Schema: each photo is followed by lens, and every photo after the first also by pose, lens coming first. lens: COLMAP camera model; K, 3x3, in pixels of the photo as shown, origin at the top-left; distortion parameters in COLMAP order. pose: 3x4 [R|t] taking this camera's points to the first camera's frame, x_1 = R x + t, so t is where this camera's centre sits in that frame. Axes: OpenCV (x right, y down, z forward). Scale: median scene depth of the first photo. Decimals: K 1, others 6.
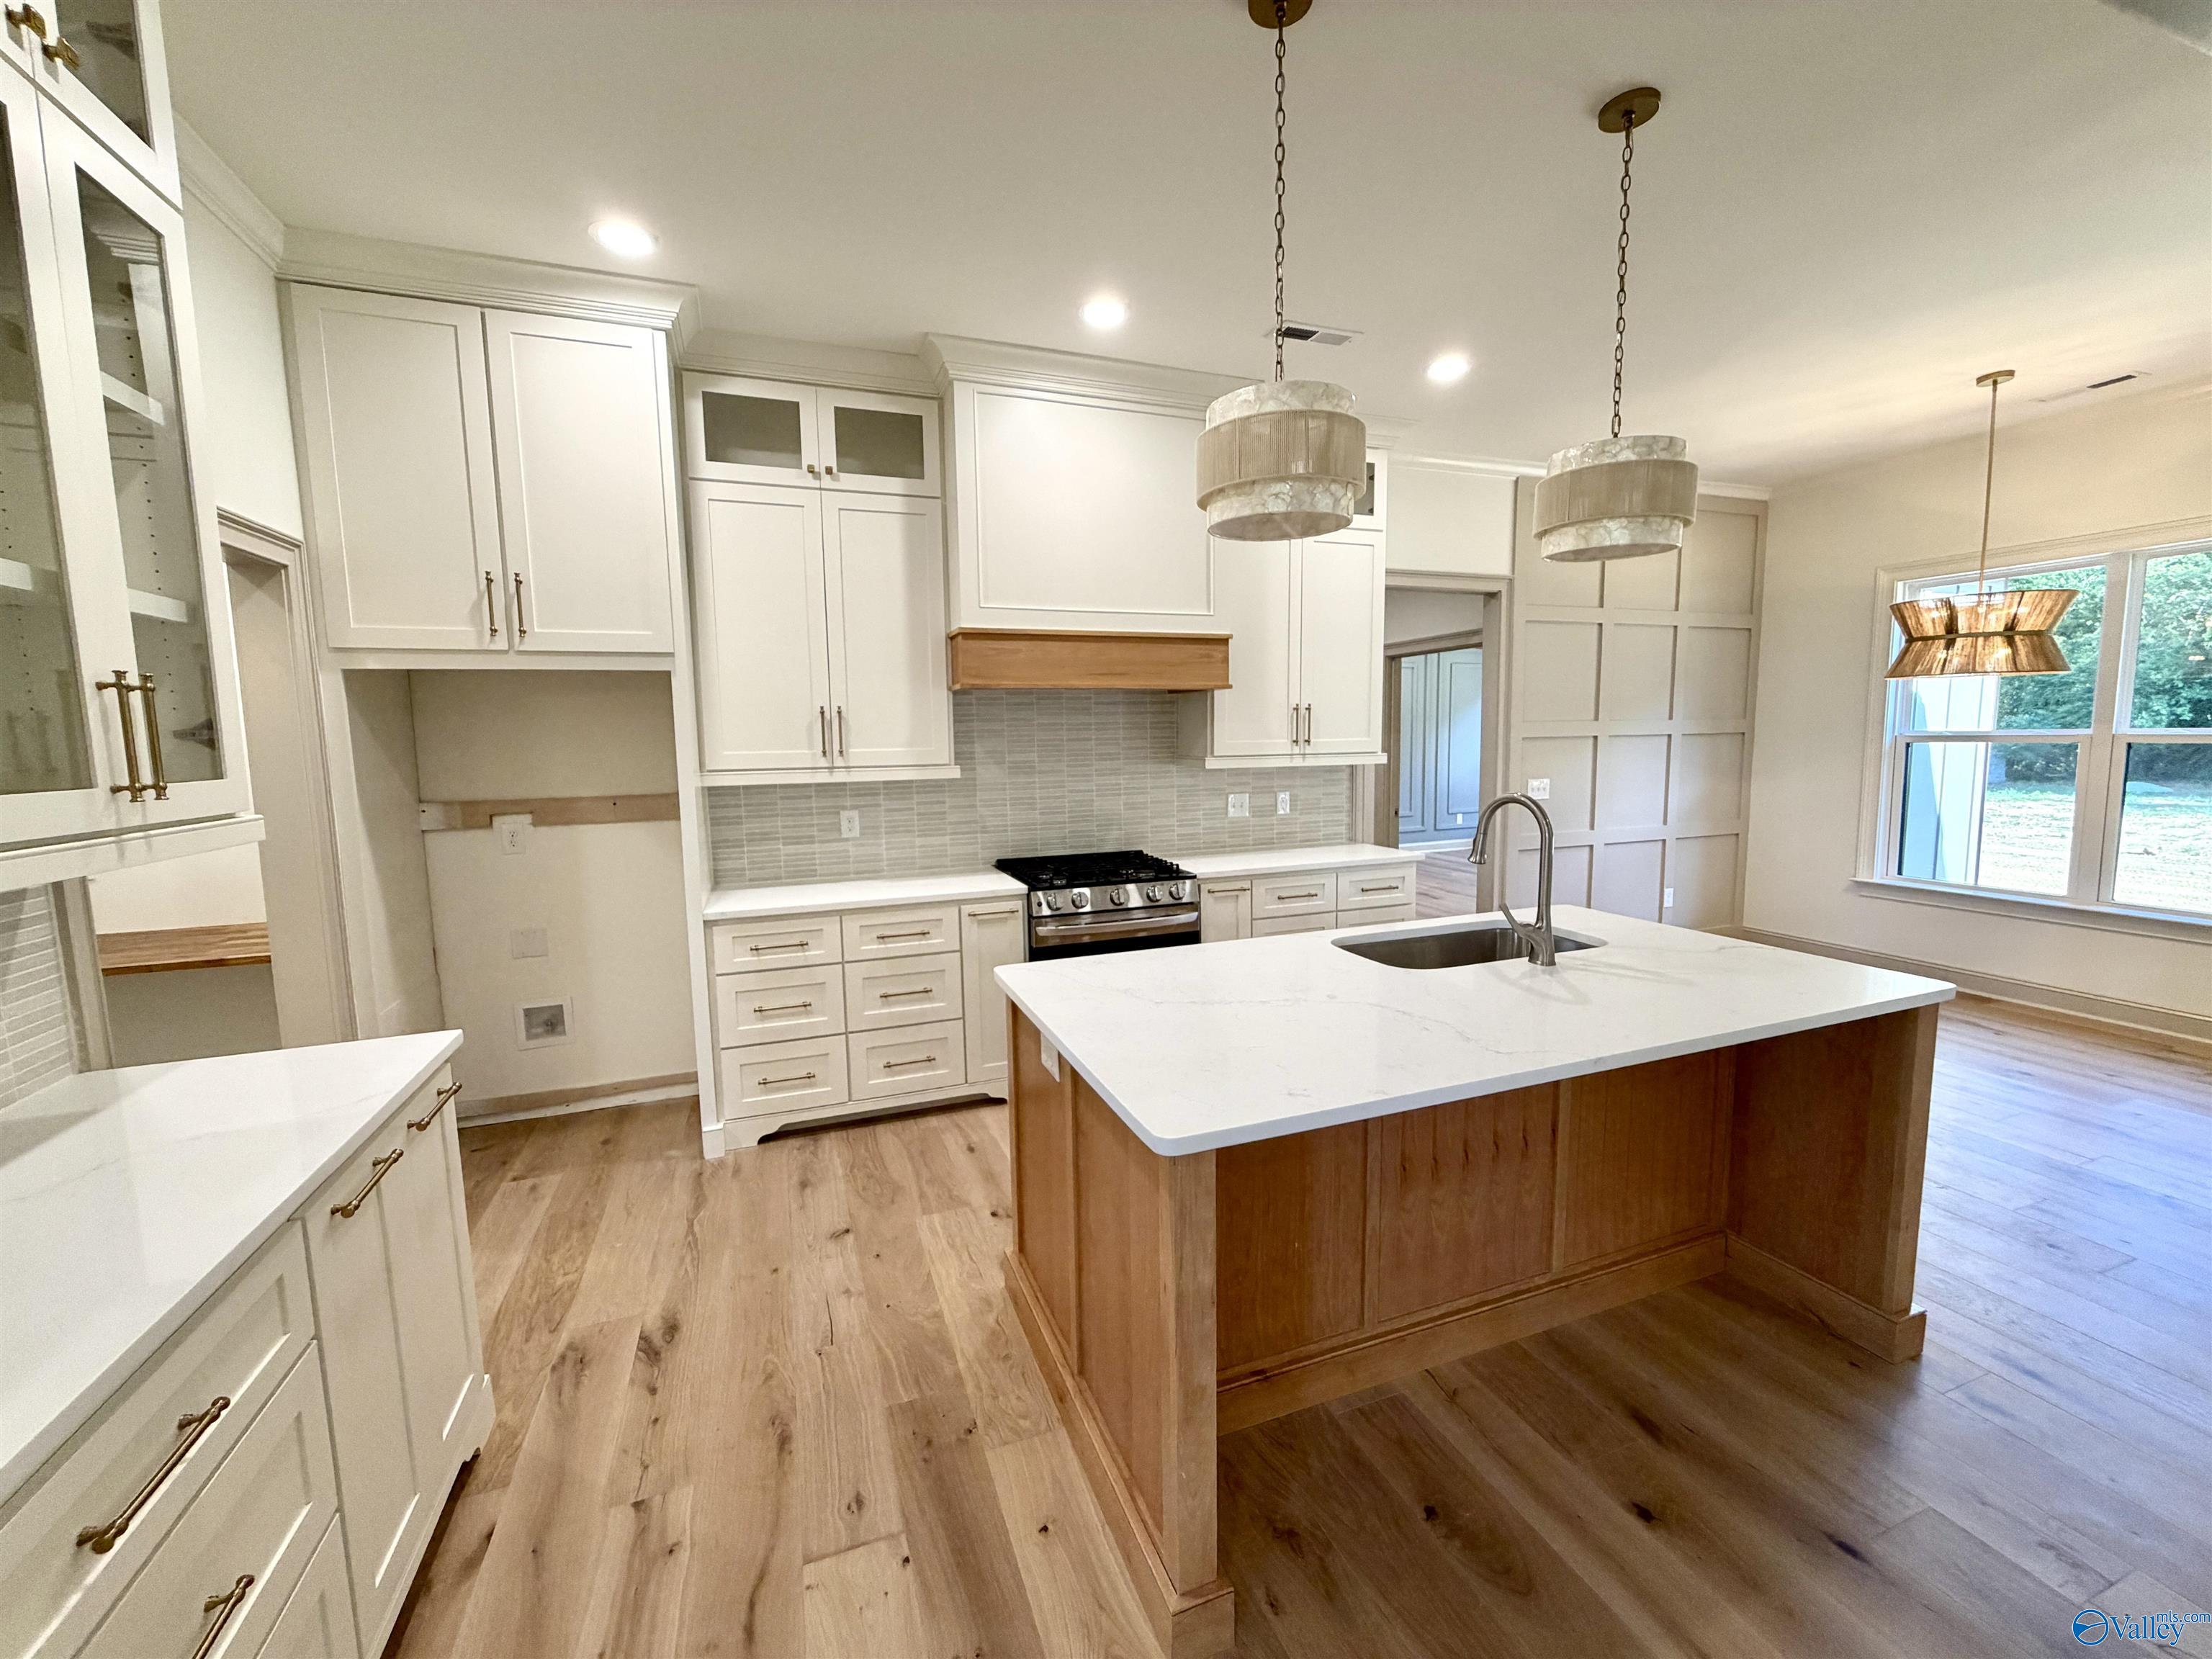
lens RADIAL K [[879.5, 0, 1100.5], [0, 879.5, 827.6], [0, 0, 1]] dist [-0.000733, 0.000241]
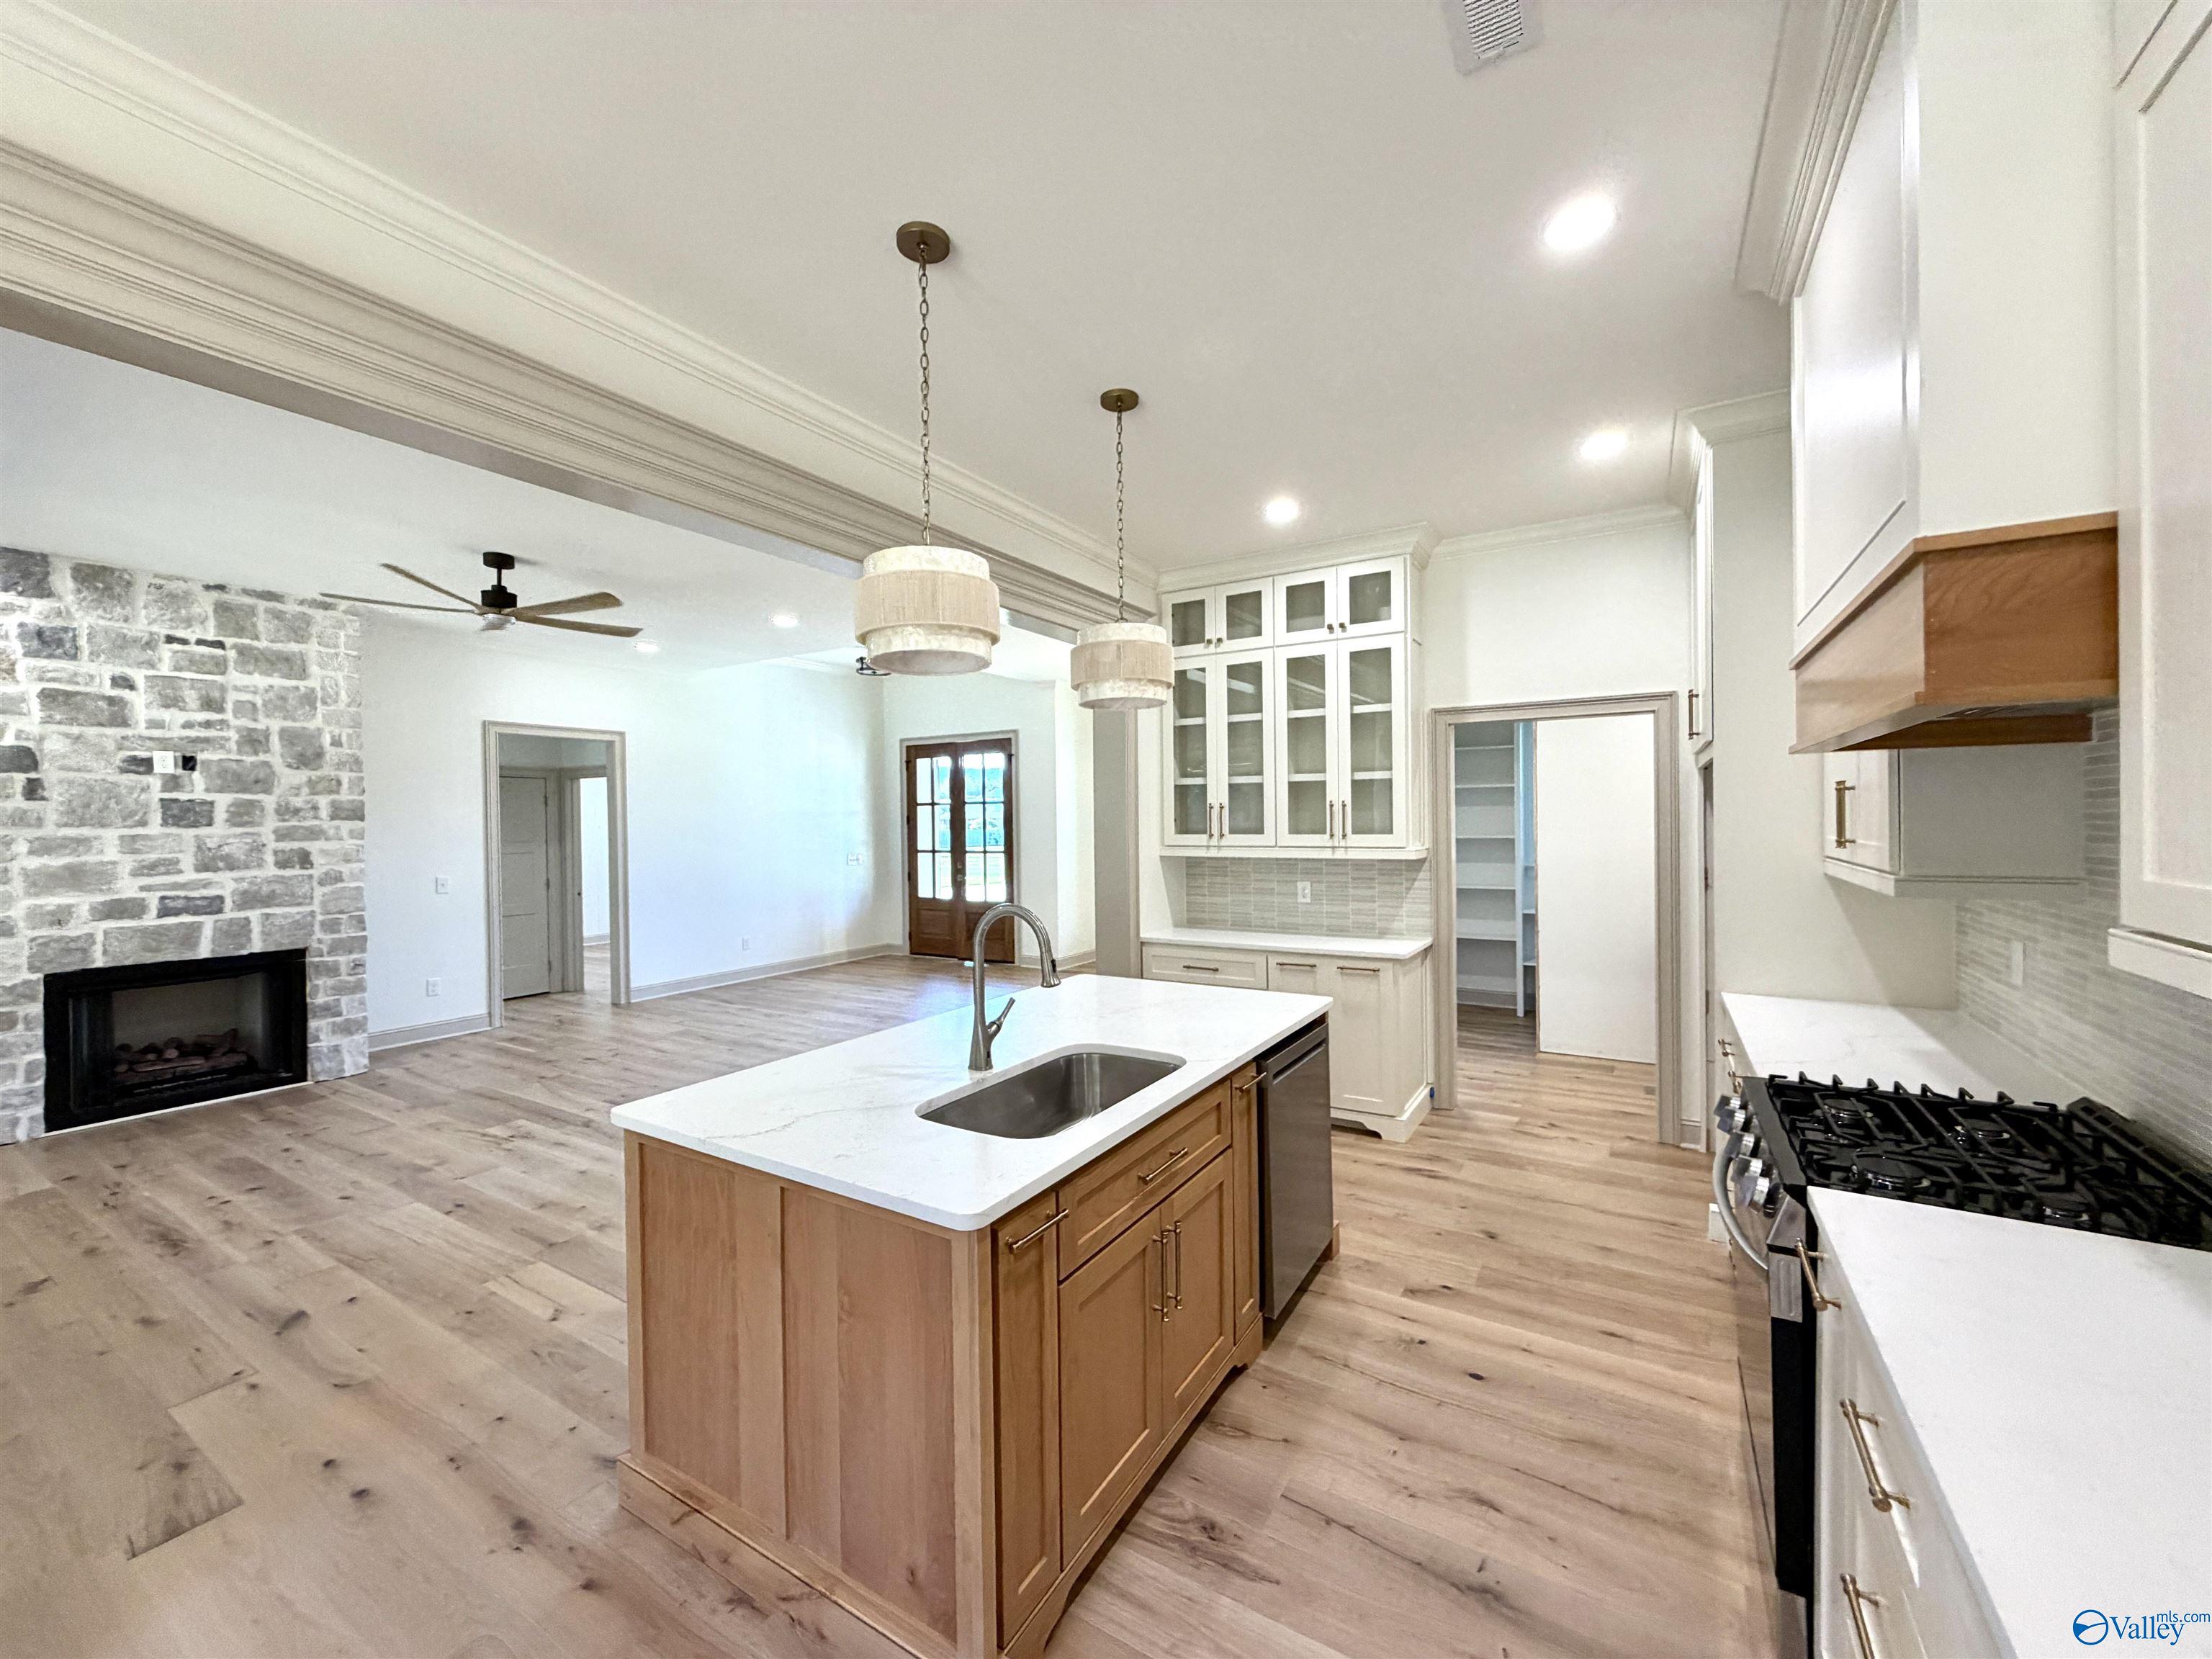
lens RADIAL K [[879.5, 0, 1099.8], [0, 879.5, 825.5], [0, 0, 1]] dist [-0.000733, 0.000241]
pose [[-0.787207, 0.030775, -0.615921, 0.563046], [-0.041279, 0.993884, 0.102420, -0.130348], [0.615306, 0.106050, -0.781122, 1.026082]]
